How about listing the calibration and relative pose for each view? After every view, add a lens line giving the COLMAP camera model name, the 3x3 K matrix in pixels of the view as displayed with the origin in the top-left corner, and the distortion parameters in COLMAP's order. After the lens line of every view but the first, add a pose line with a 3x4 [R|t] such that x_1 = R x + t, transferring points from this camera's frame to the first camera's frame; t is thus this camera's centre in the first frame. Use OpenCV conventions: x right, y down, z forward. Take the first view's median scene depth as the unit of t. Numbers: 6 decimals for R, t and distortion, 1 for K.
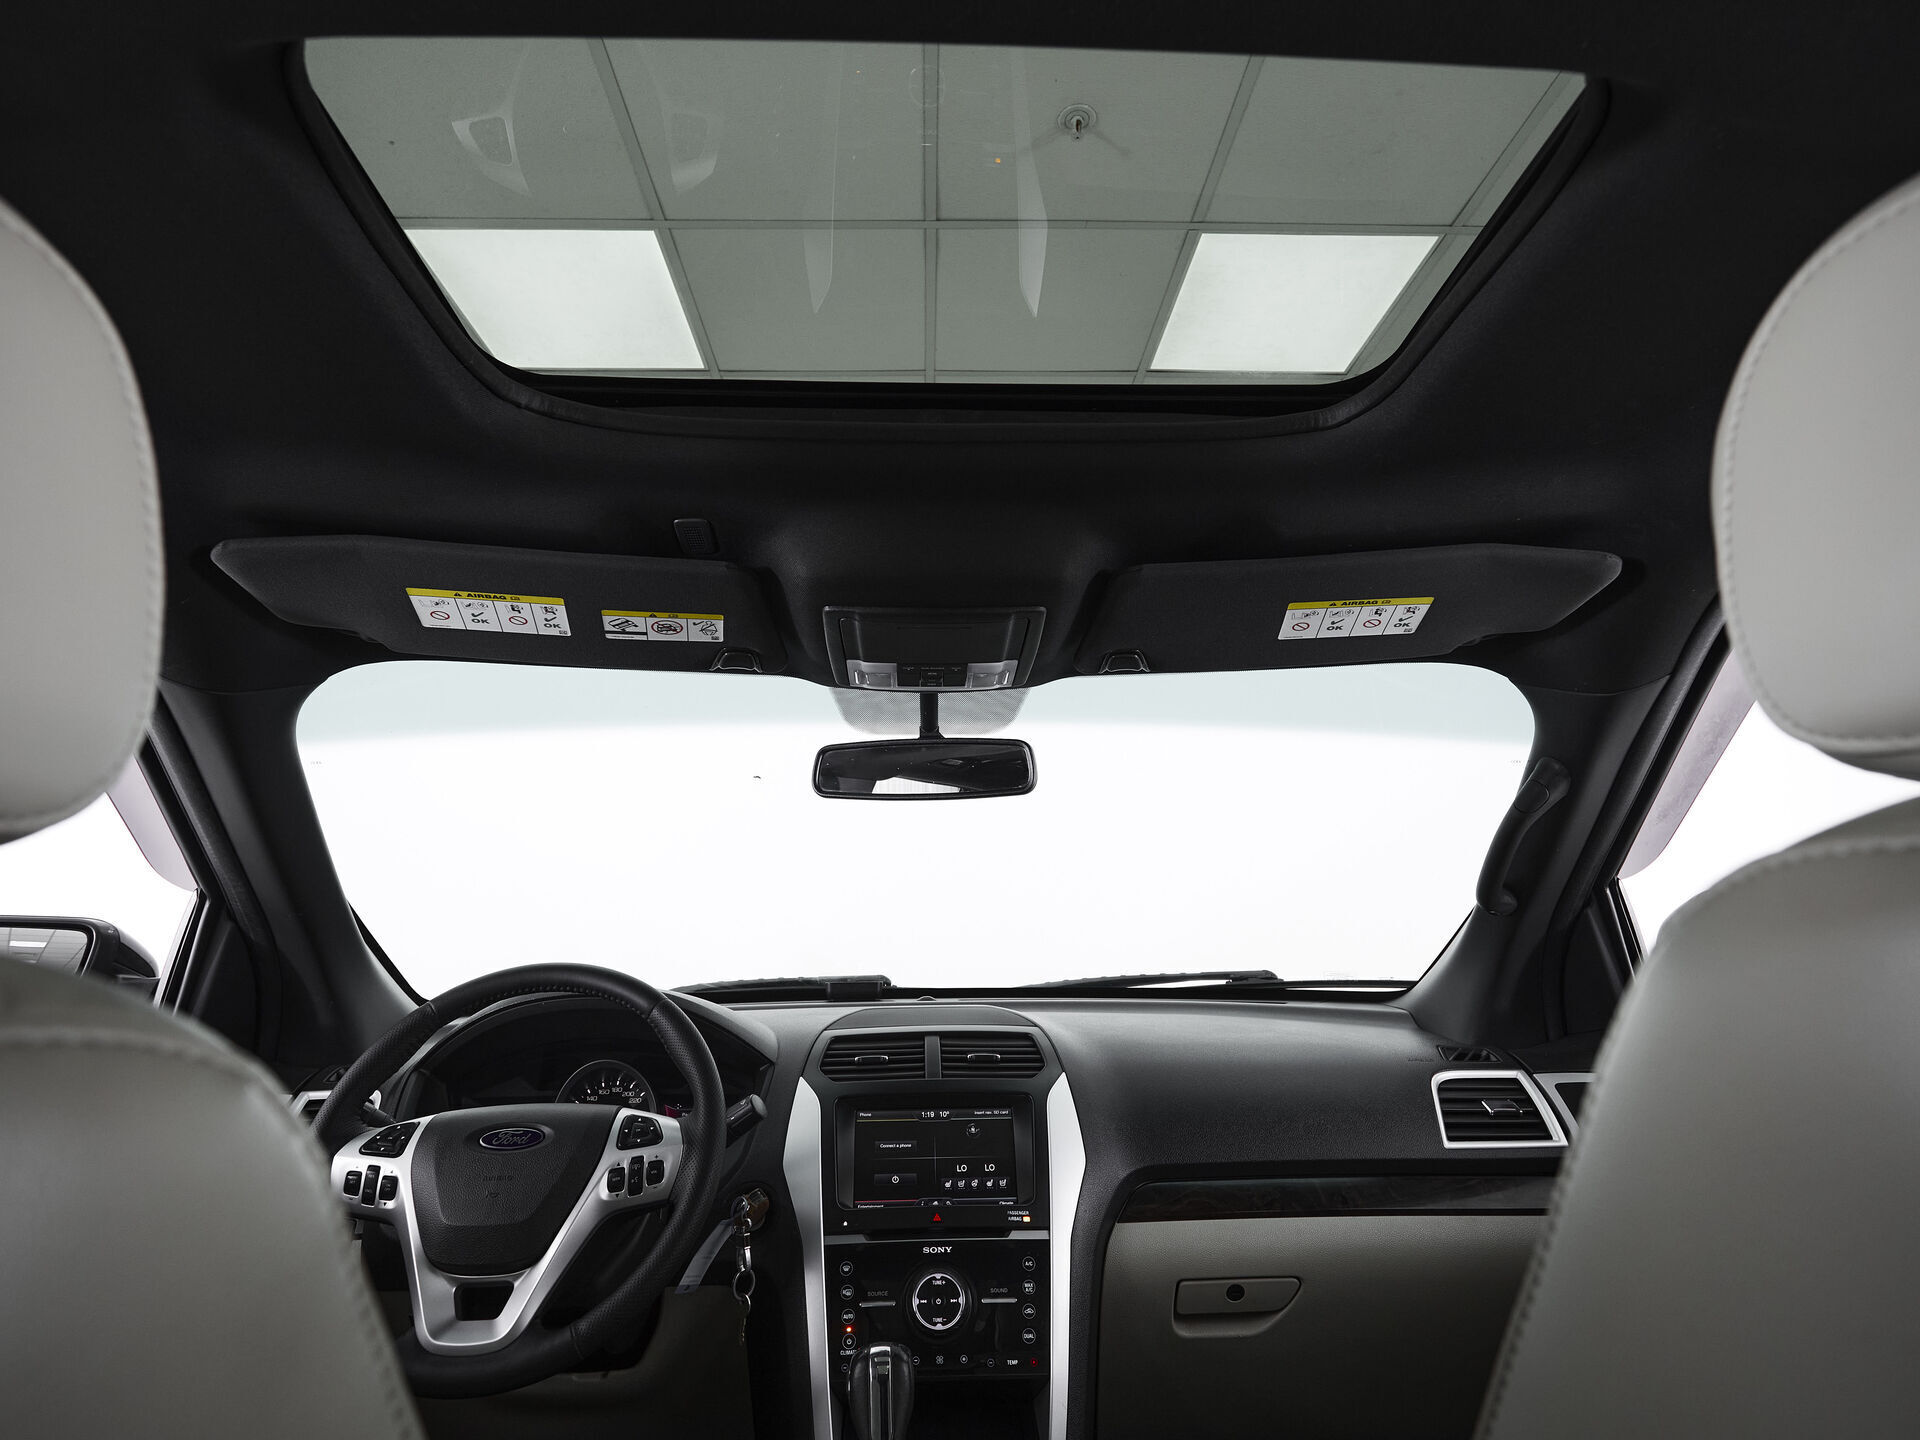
lens RADIAL K [[1018.9, 0, 960.0], [0, 1018.9, 720.0], [0, 0, 1]] dist [-0.004039, -0.000319]
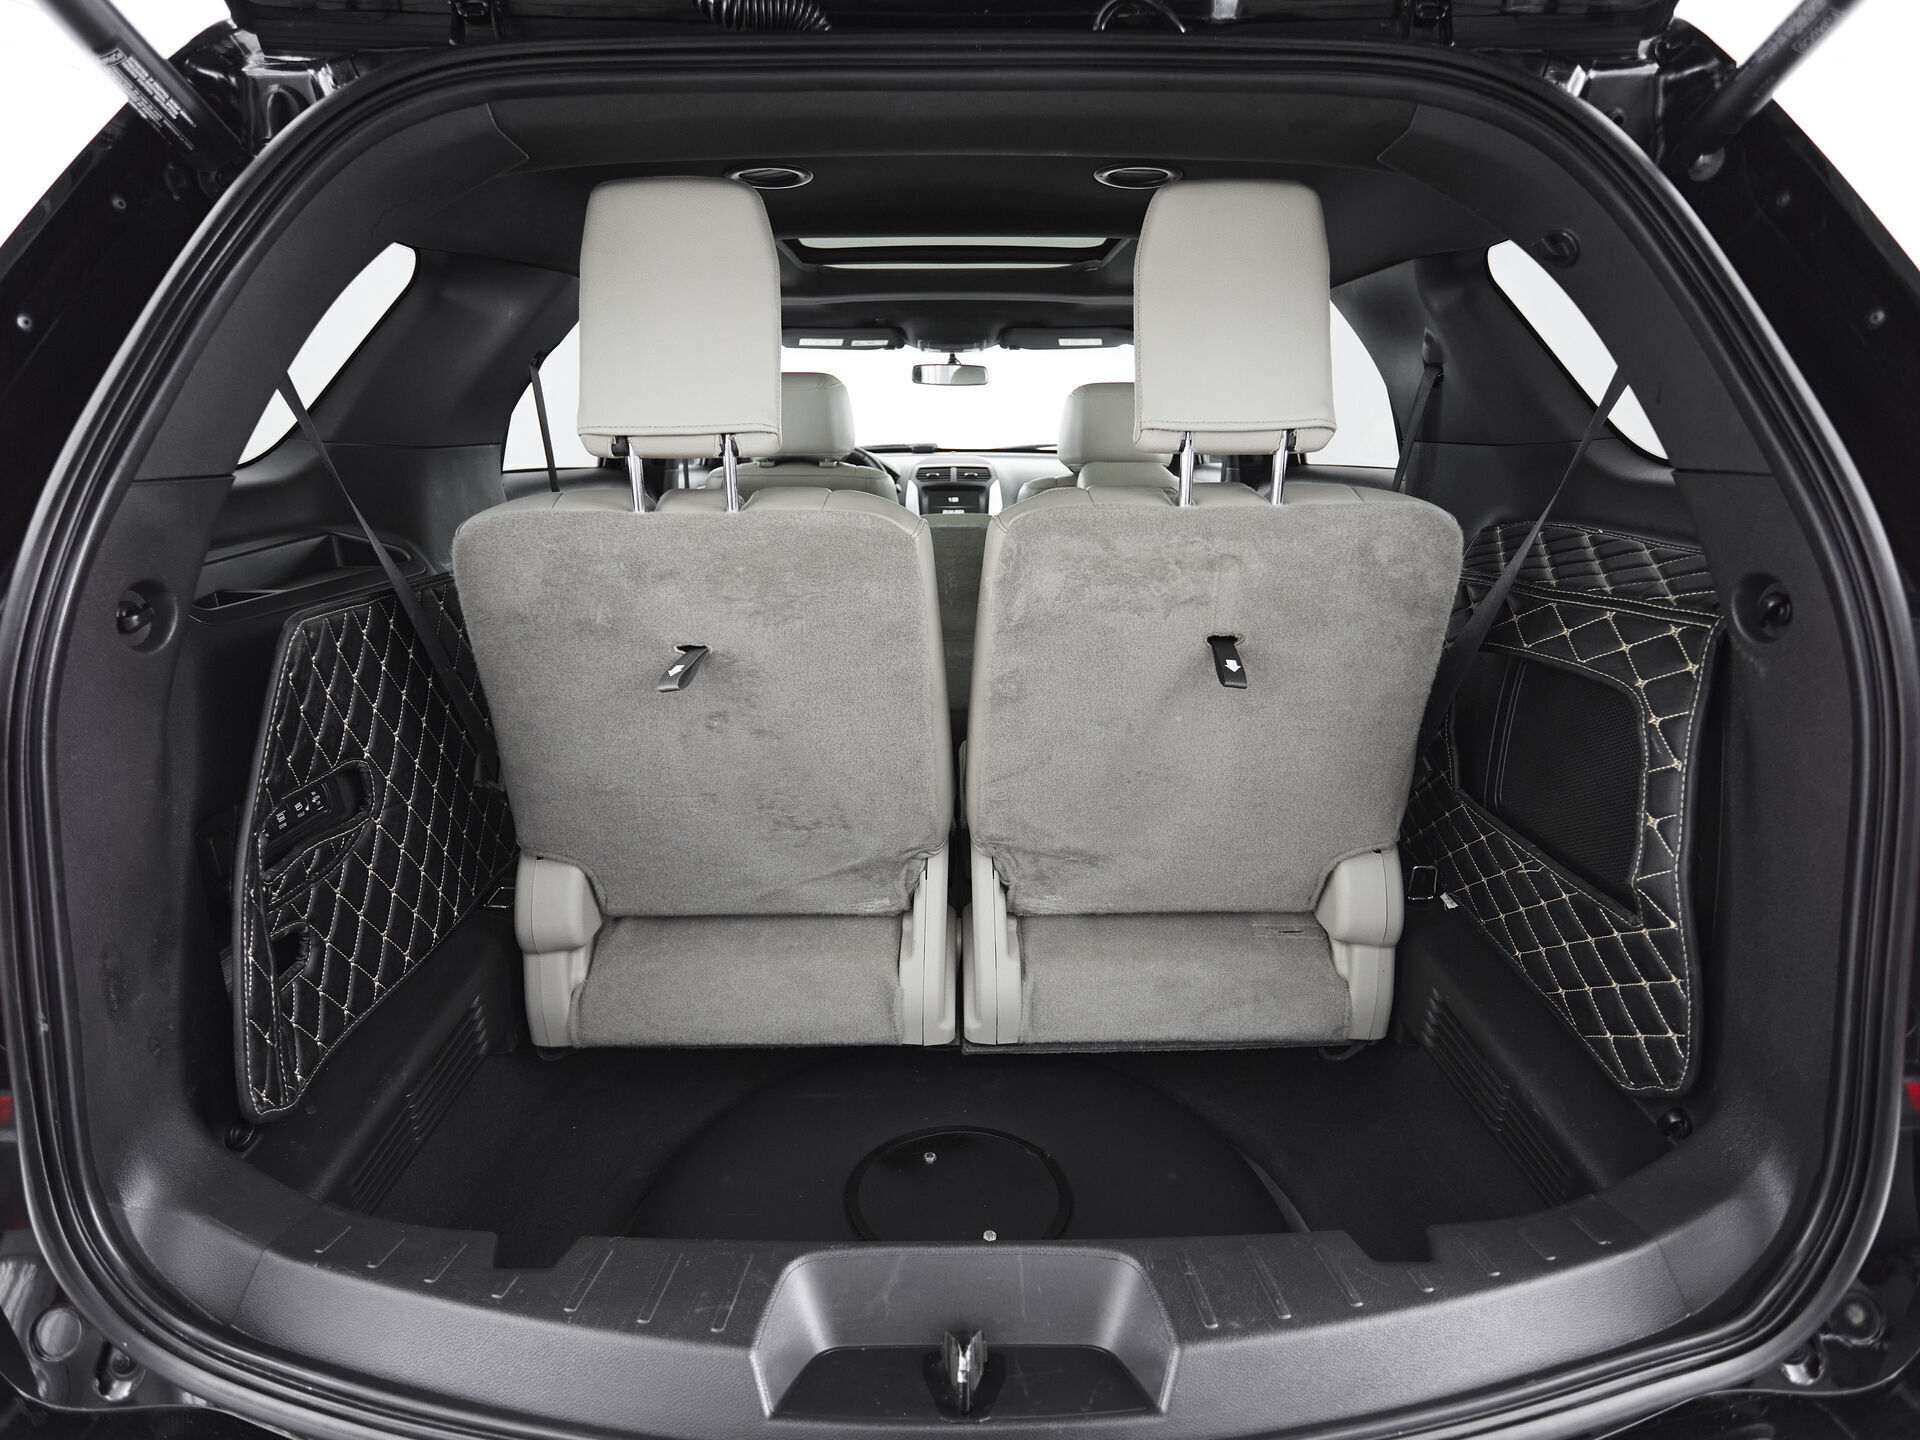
lens RADIAL K [[1015.7, 0, 1001.2], [0, 1015.7, 710.1], [0, 0, 1]] dist [-0.004274, -0.001199]
pose [[0.999969, 0.007184, 0.003218, 0.115427], [-0.007831, 0.866287, 0.499485, -0.596959], [0.000800, -0.499494, 0.866317, -2.059531]]
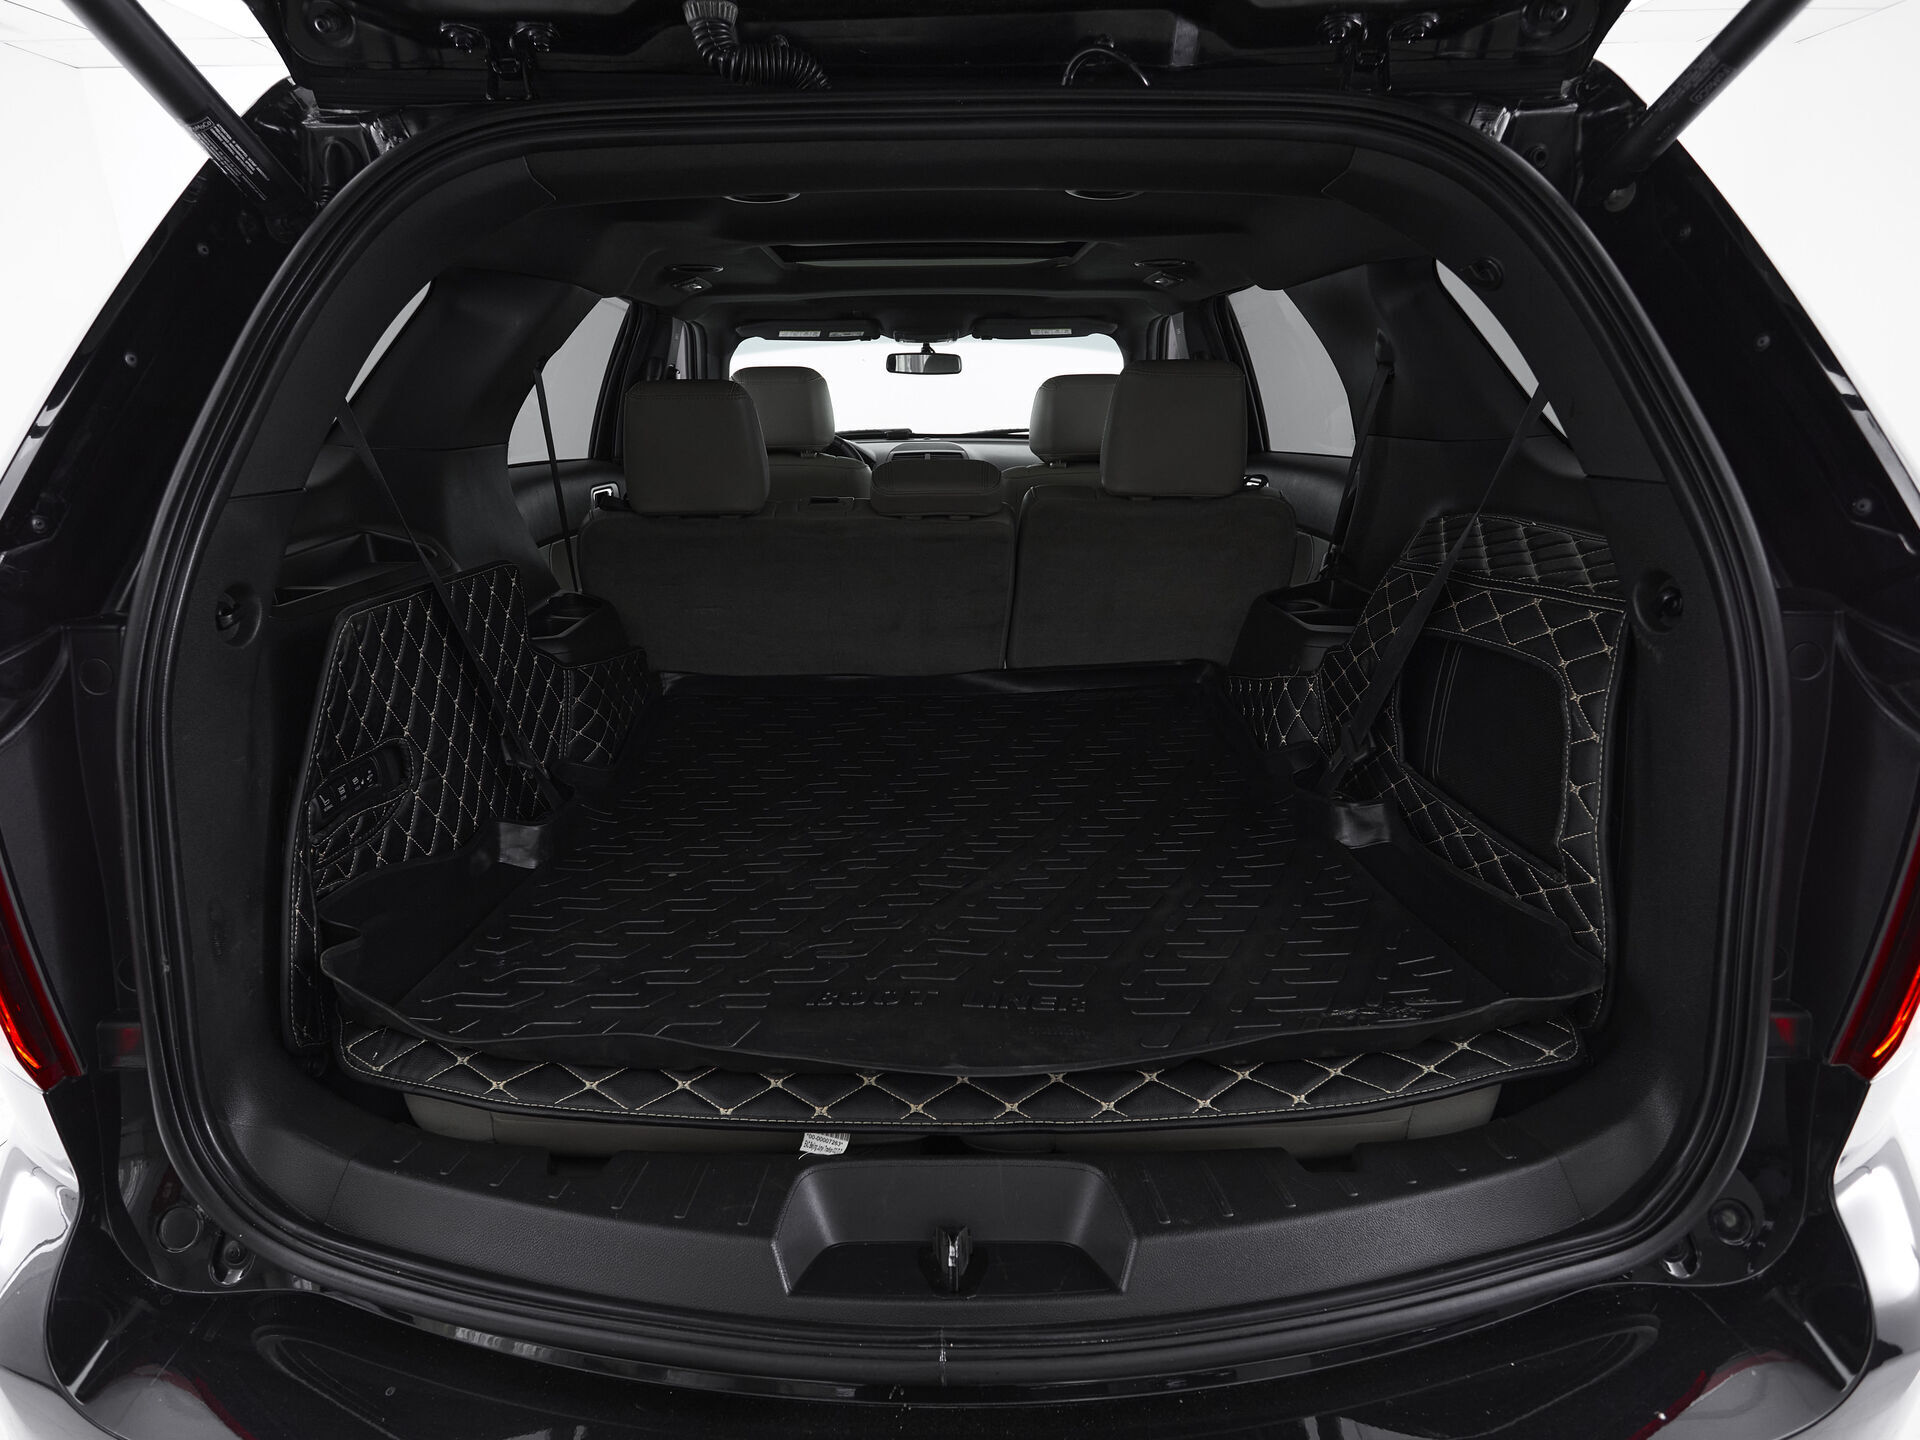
lens RADIAL K [[1018.9, 0, 960.0], [0, 1018.9, 720.0], [0, 0, 1]] dist [-0.004039, -0.000319]
pose [[0.999967, 0.003996, -0.007045, 0.102311], [0.000328, 0.849109, 0.528217, -0.672266], [0.008093, -0.528202, 0.849080, -2.172802]]
